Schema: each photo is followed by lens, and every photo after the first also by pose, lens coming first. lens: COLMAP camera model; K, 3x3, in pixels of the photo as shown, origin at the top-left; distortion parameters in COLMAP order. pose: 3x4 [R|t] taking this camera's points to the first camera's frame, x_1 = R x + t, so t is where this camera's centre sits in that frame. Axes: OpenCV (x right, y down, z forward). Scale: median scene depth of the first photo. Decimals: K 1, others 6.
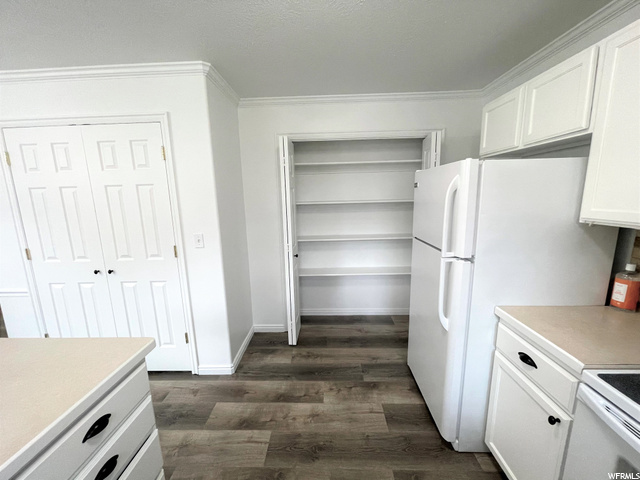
lens RADIAL K [[256.3, 0, 320.0], [0, 256.3, 240.0], [0, 0, 1]] dist [0.000614, 0.000194]
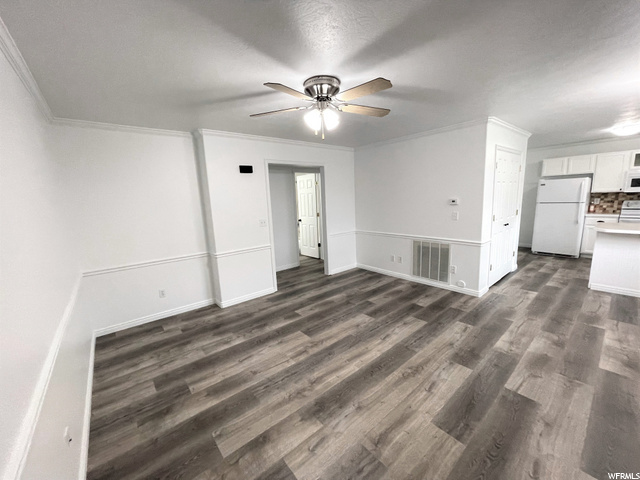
lens RADIAL K [[256.3, 0, 320.0], [0, 256.3, 240.0], [0, 0, 1]] dist [0.000614, 0.000194]
pose [[0.749722, -0.115983, 0.651509, -3.602849], [0.136764, 0.990423, 0.018935, 0.013132], [-0.647466, 0.074907, 0.758404, 0.485760]]
